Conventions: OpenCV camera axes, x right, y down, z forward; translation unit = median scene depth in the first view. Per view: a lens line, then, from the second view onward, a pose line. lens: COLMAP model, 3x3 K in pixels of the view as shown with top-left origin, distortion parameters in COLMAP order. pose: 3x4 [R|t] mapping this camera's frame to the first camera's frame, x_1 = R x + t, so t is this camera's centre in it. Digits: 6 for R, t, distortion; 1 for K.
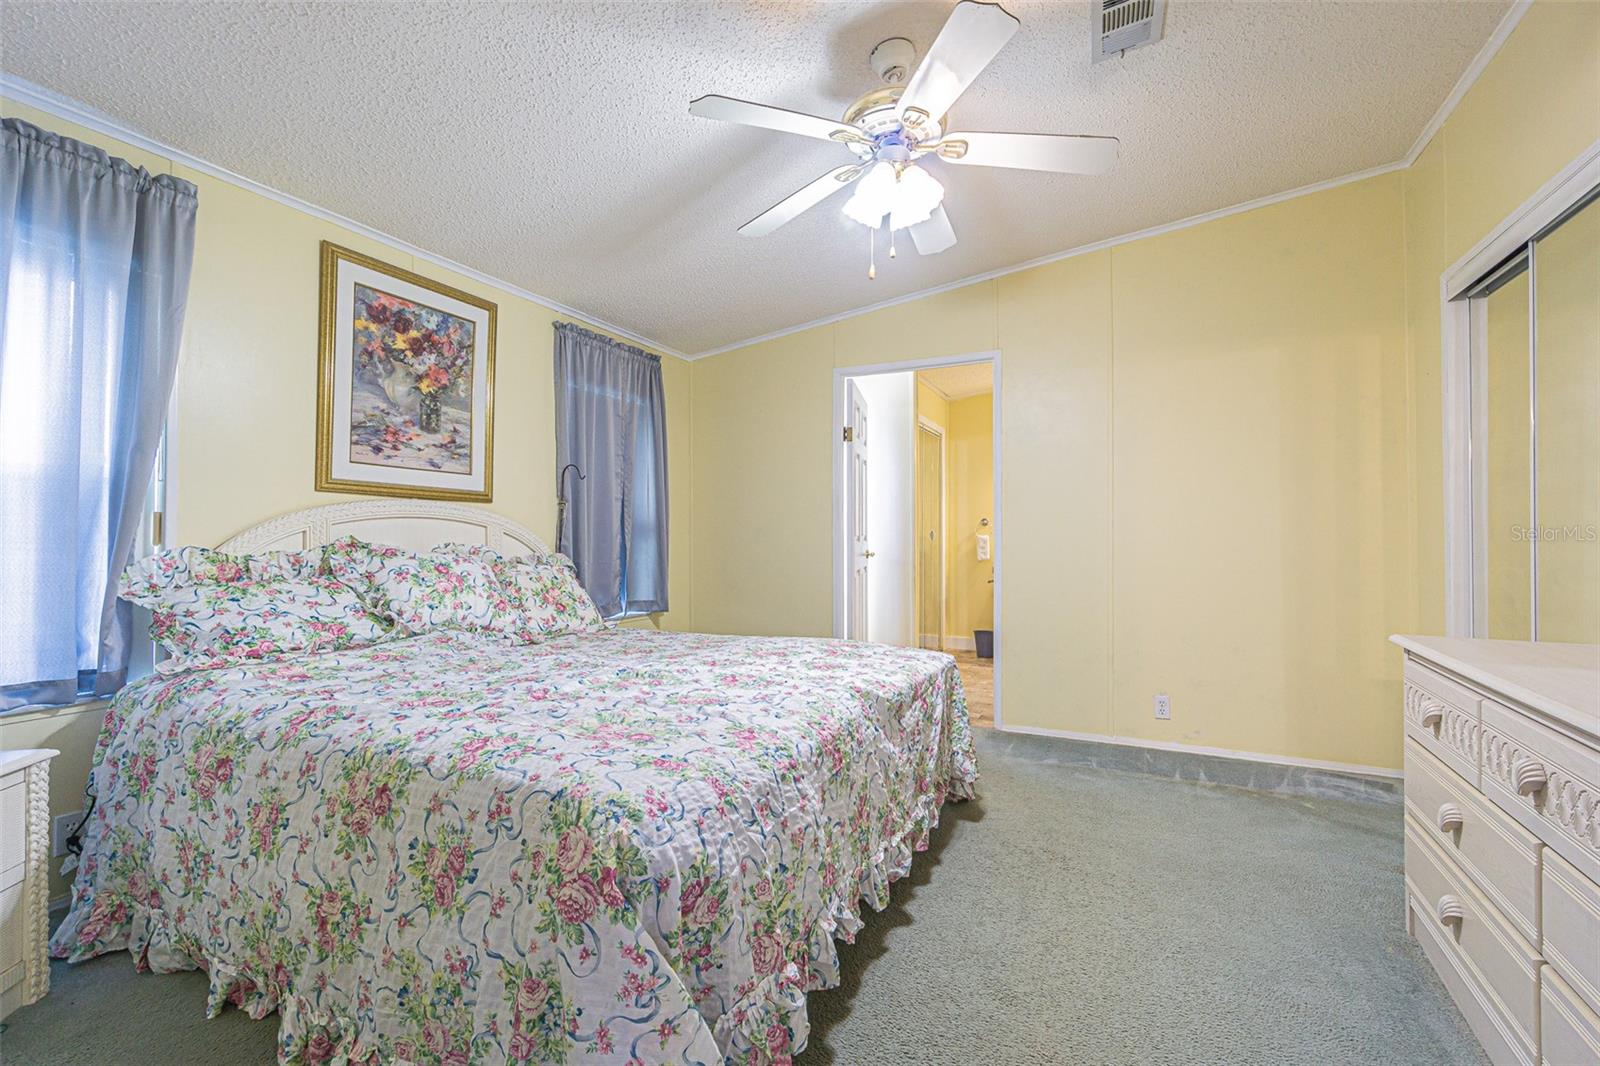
lens RADIAL K [[697.3, 0, 790.1], [0, 697.3, 525.5], [0, 0, 1]] dist [-0.002980, -0.000127]
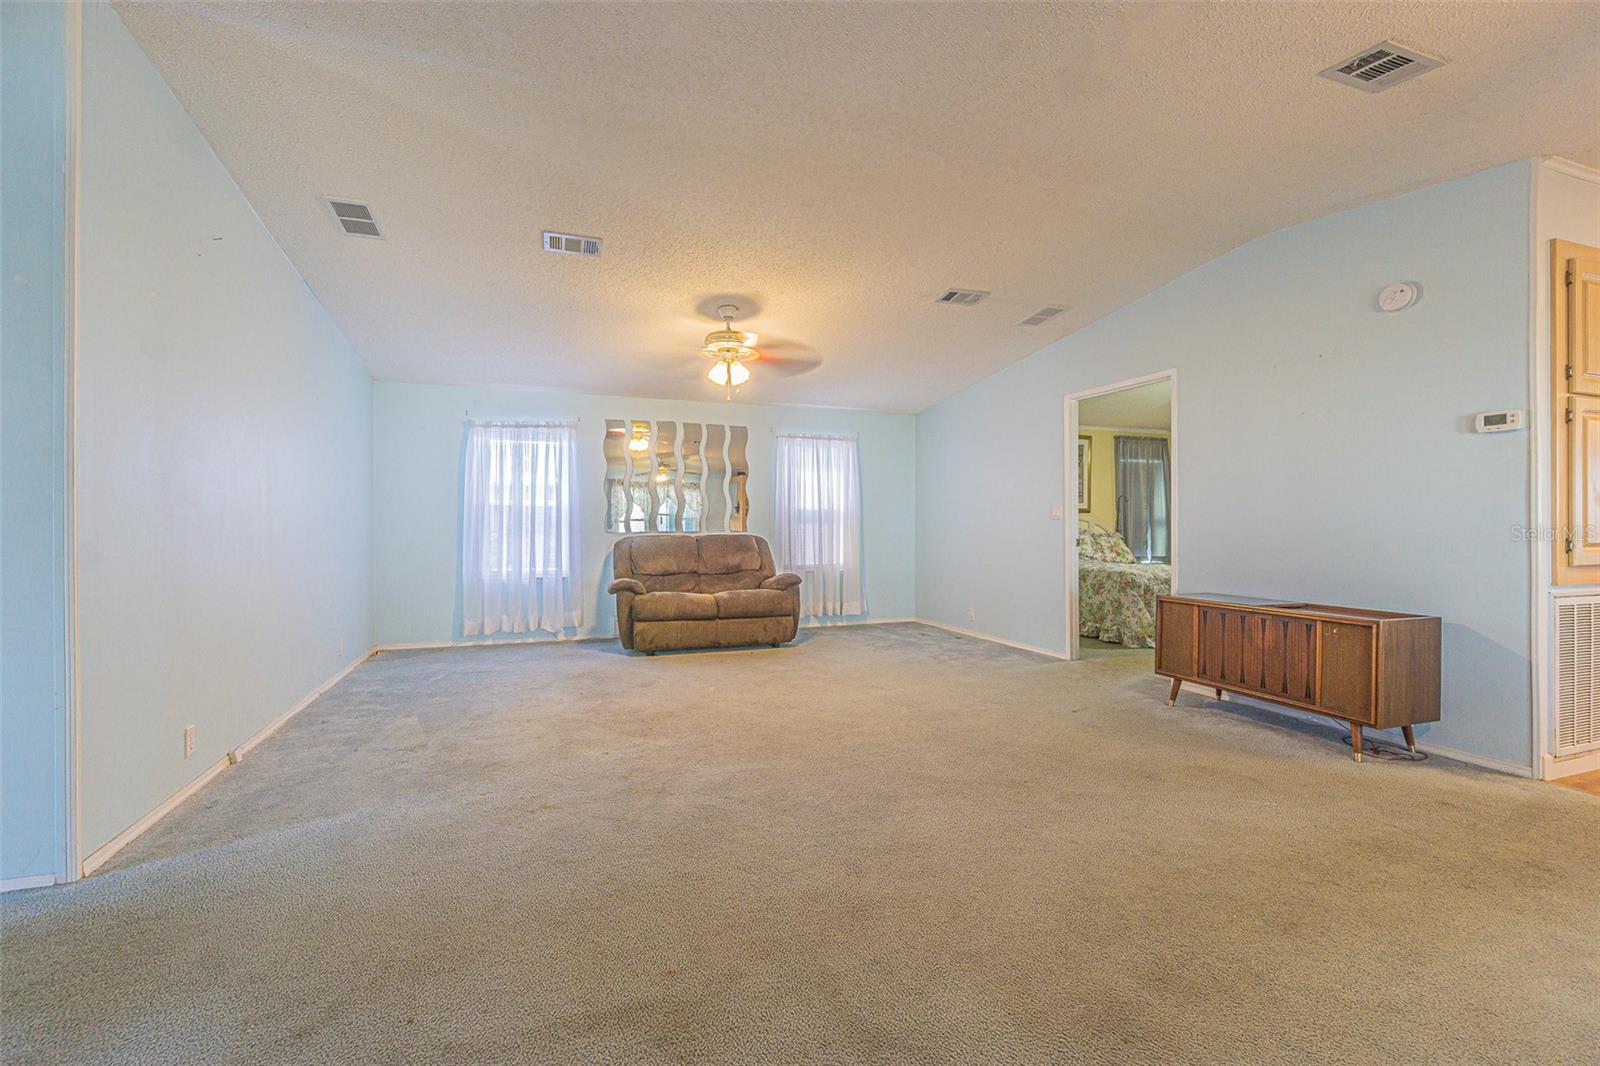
lens RADIAL K [[697.3, 0, 790.1], [0, 697.3, 525.5], [0, 0, 1]] dist [-0.002980, -0.000127]
pose [[0.731769, -0.001469, -0.681551, 0.531985], [0.011830, 0.999874, 0.010546, -0.025480], [0.681450, -0.015780, 0.731695, -1.688977]]
